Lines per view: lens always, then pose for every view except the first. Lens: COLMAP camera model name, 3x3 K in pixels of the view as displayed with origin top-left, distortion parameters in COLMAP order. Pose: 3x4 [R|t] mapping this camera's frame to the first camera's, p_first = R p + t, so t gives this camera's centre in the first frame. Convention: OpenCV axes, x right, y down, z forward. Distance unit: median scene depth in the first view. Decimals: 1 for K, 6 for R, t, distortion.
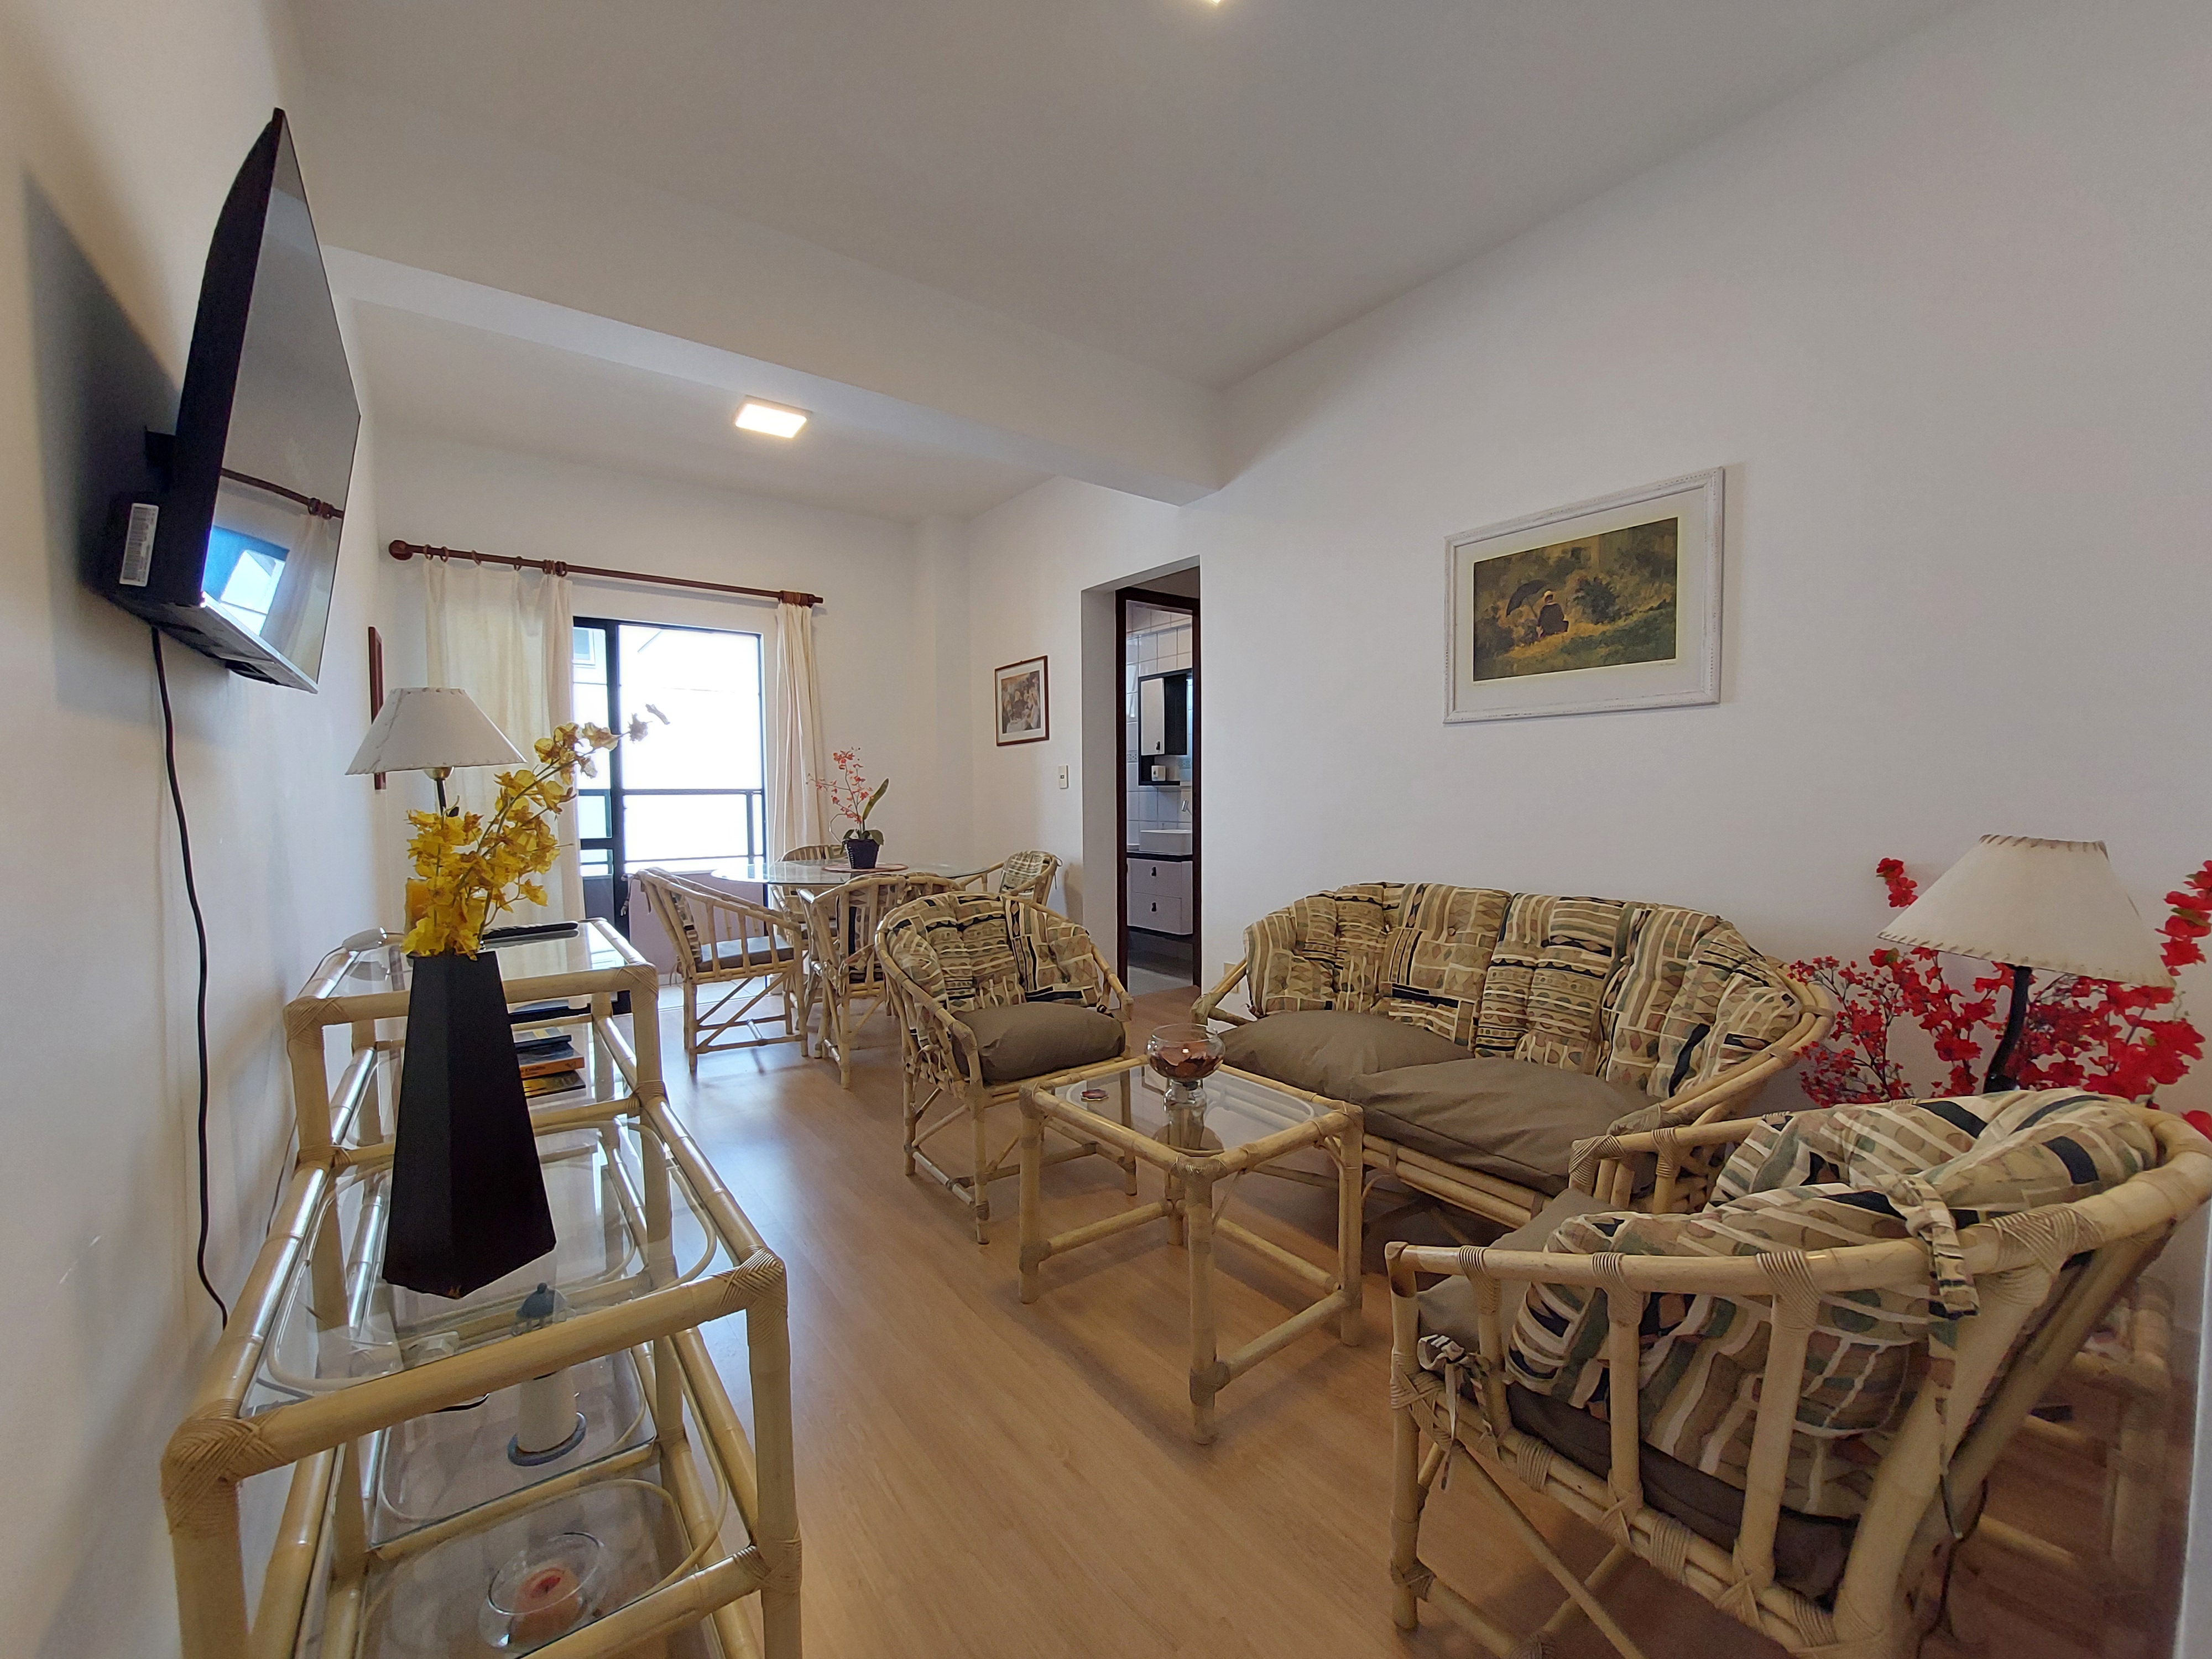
lens RADIAL K [[888.8, 0, 1119.6], [0, 888.8, 829.9], [0, 0, 1]] dist [-0.023492, 0.003405]
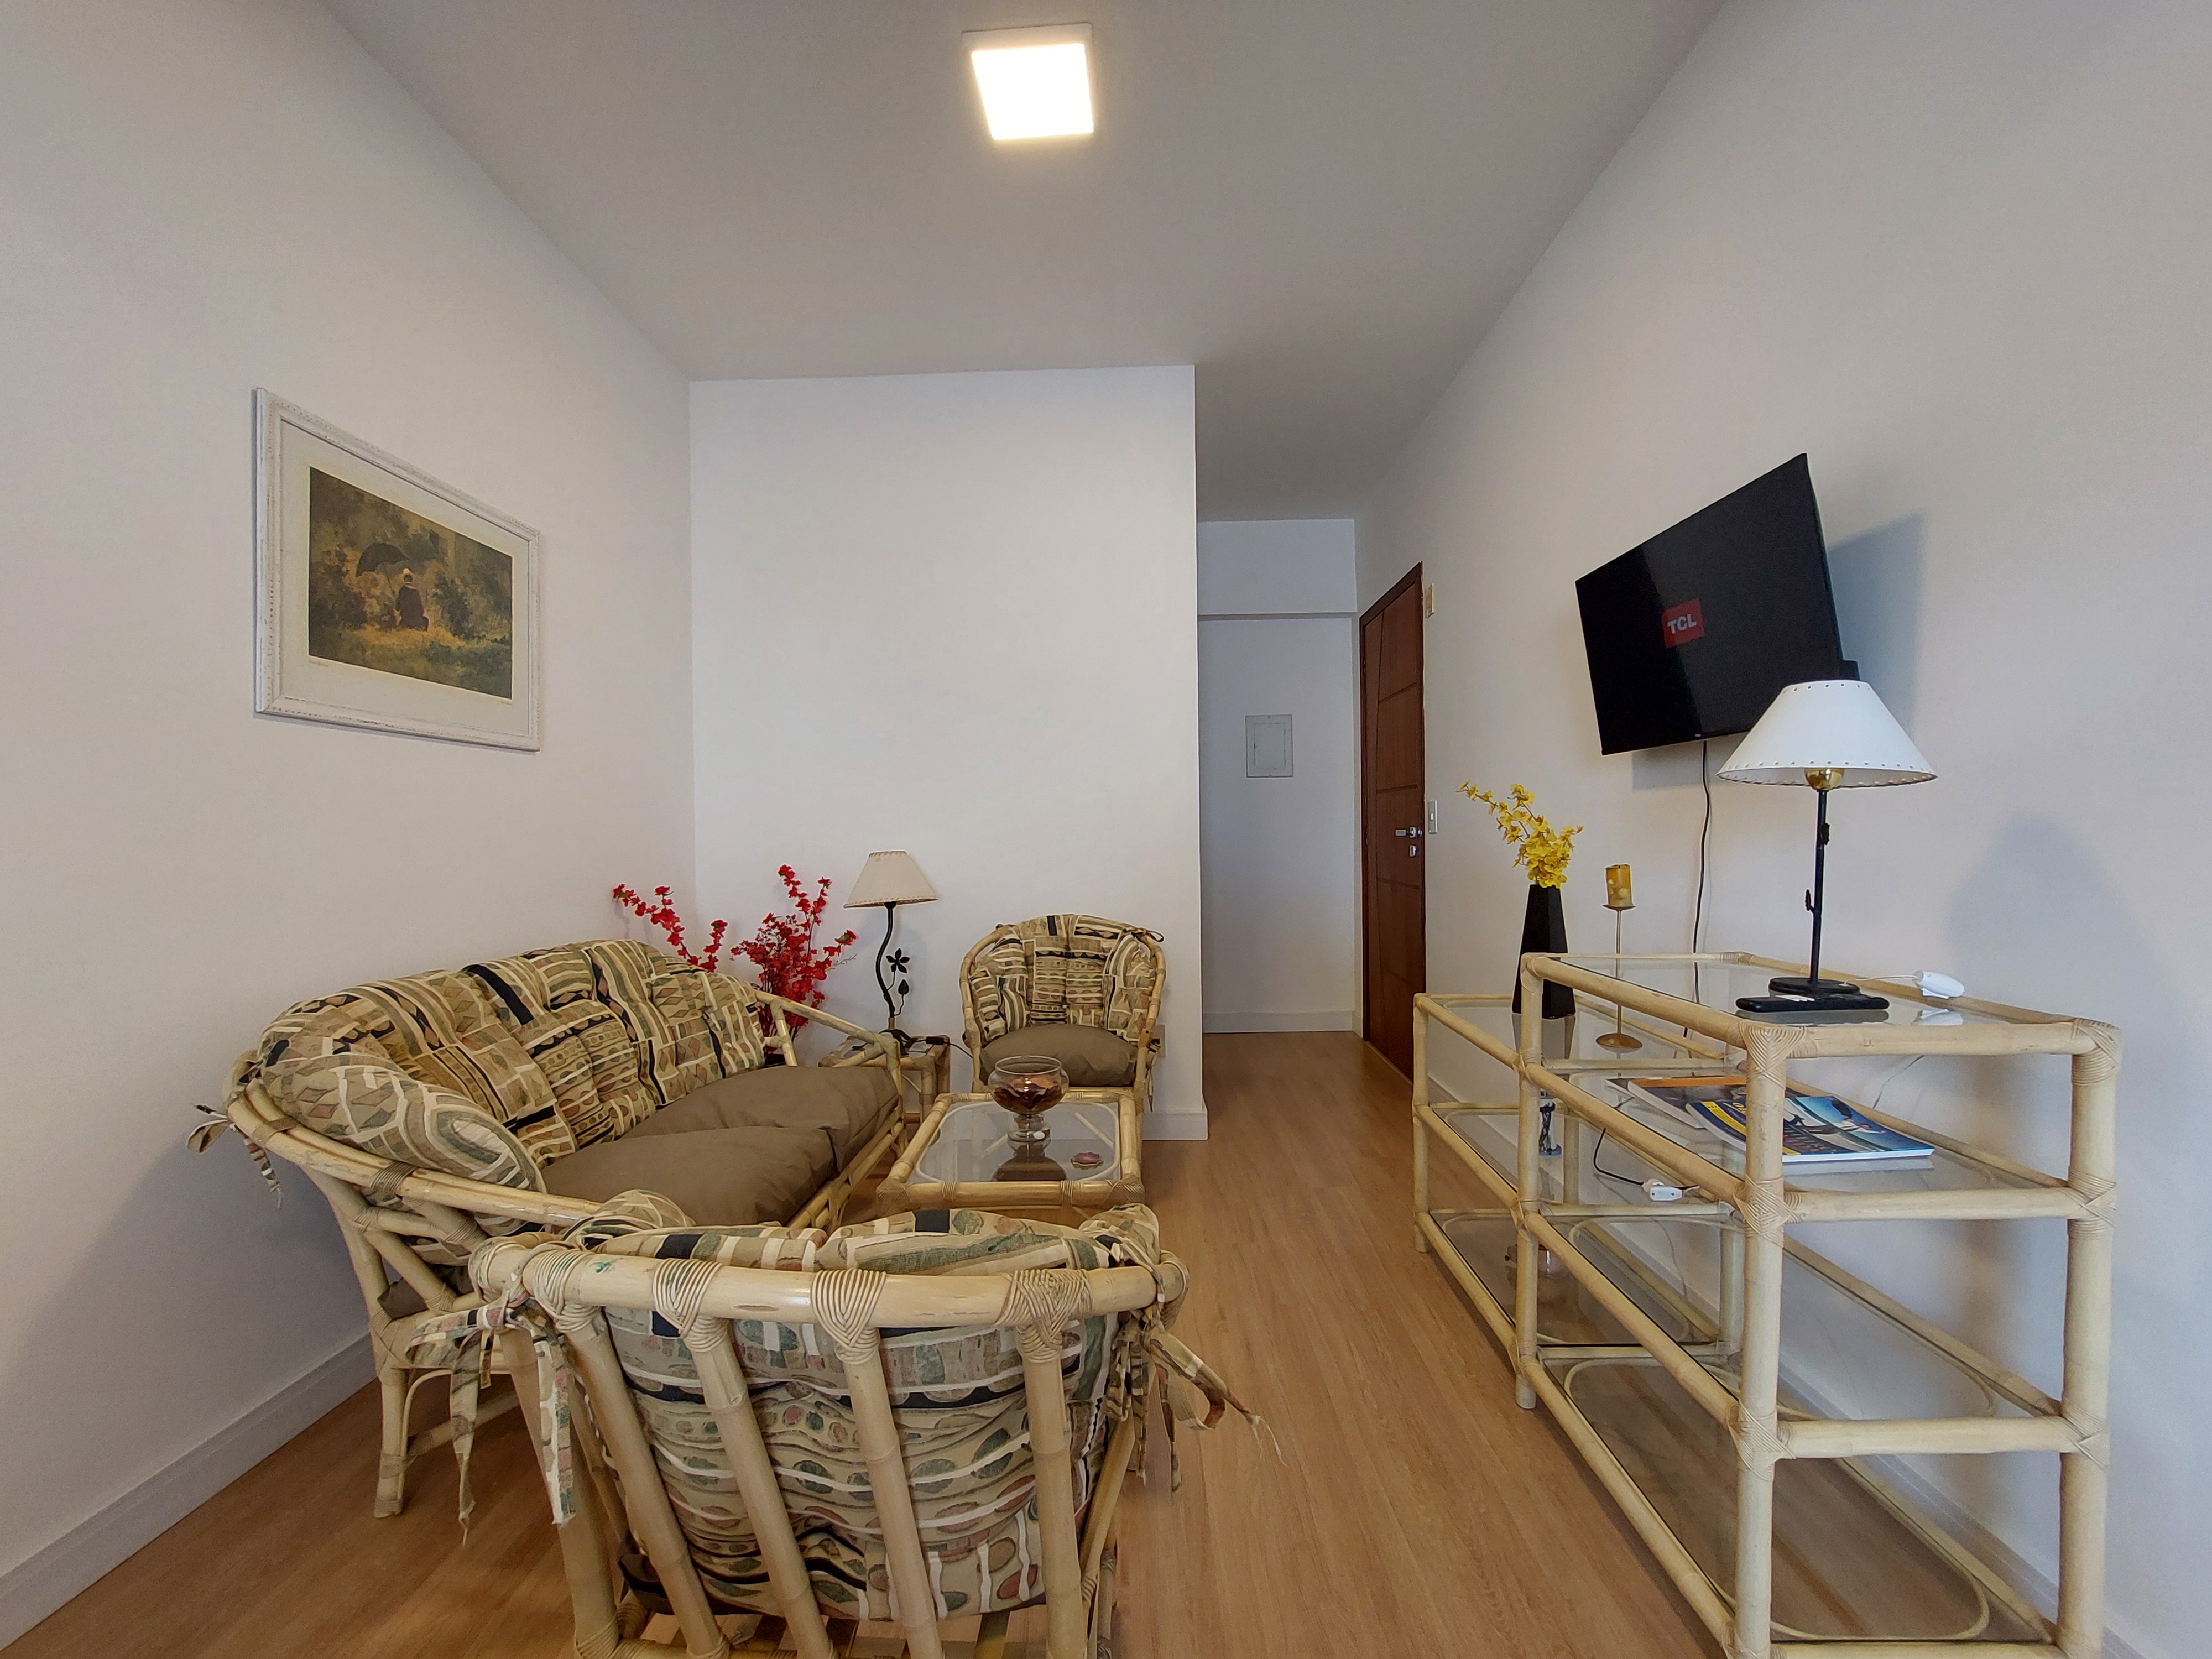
lens RADIAL K [[888.8, 0, 1124.4], [0, 888.8, 839.2], [0, 0, 1]] dist [-0.023492, 0.003405]
pose [[-0.795037, 0.011192, 0.606457, -0.462432], [0.040514, 0.998577, 0.034684, -0.041984], [-0.605206, 0.052145, -0.794359, 1.260875]]
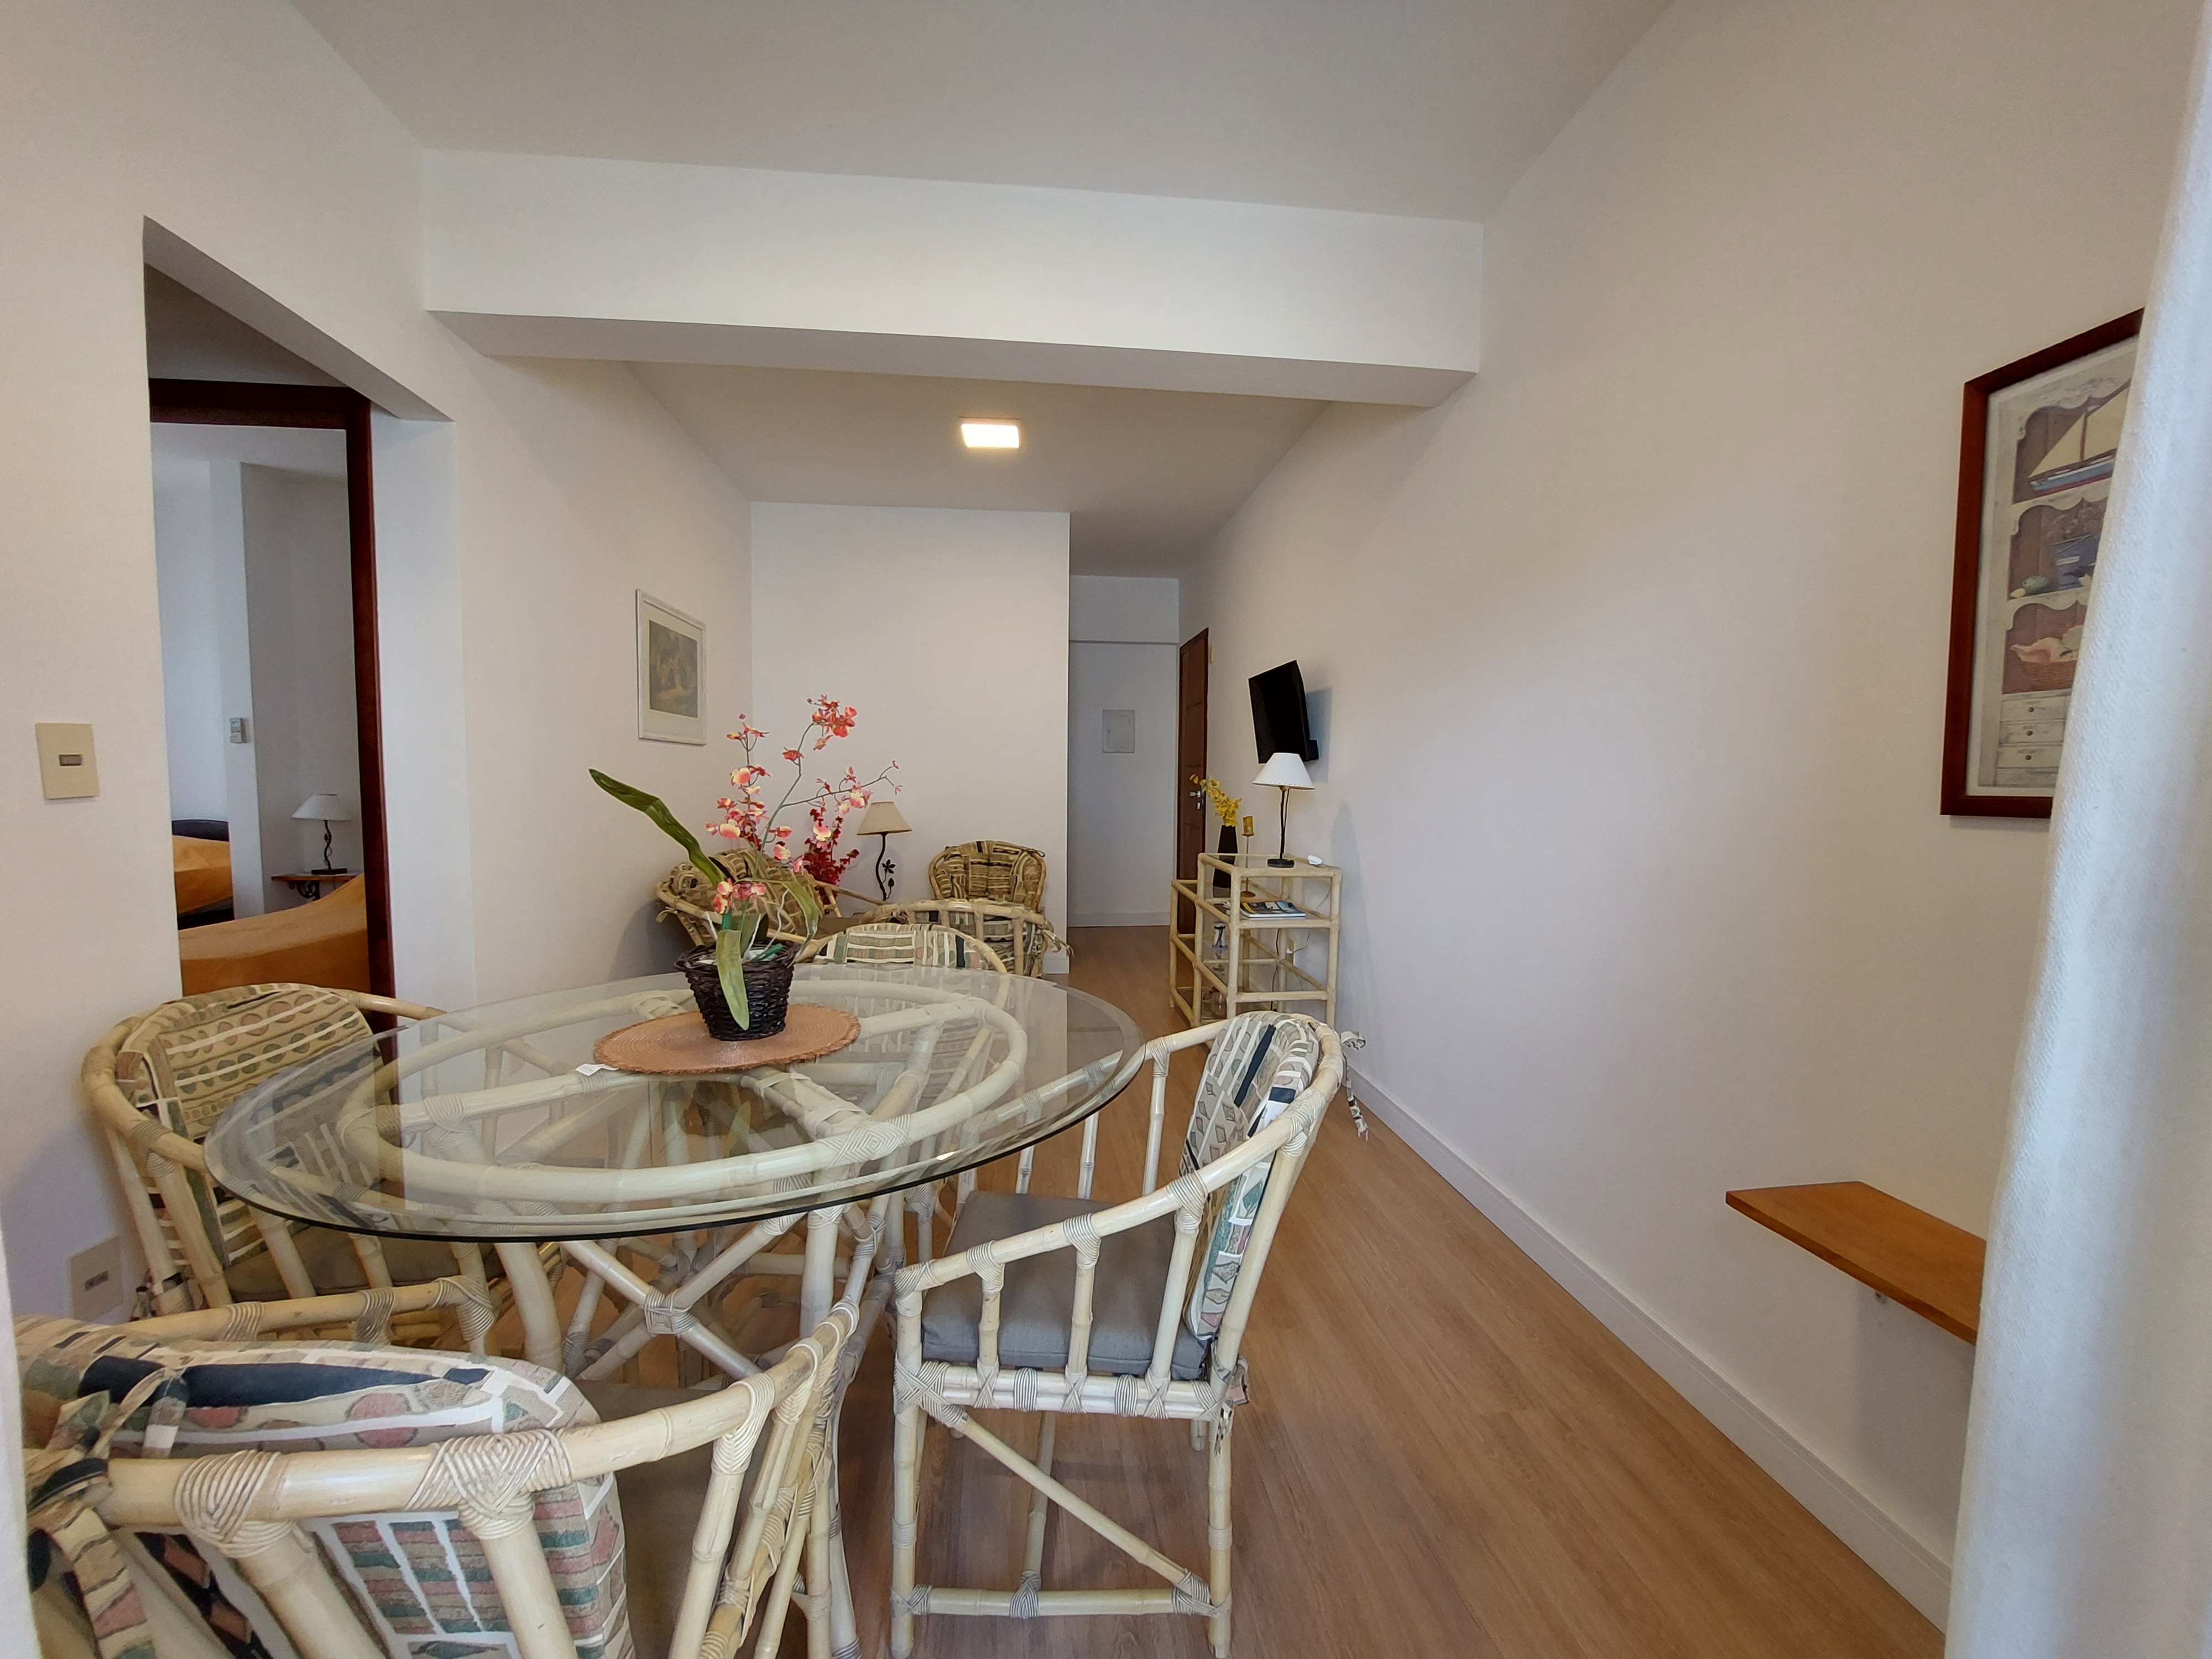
lens RADIAL K [[888.8, 0, 1122.4], [0, 888.8, 845.9], [0, 0, 1]] dist [-0.023492, 0.003405]
pose [[-0.868787, -0.040484, 0.493528, -0.964255], [0.014182, 0.994209, 0.106520, -0.105009], [-0.494983, 0.099542, -0.863182, 1.994747]]
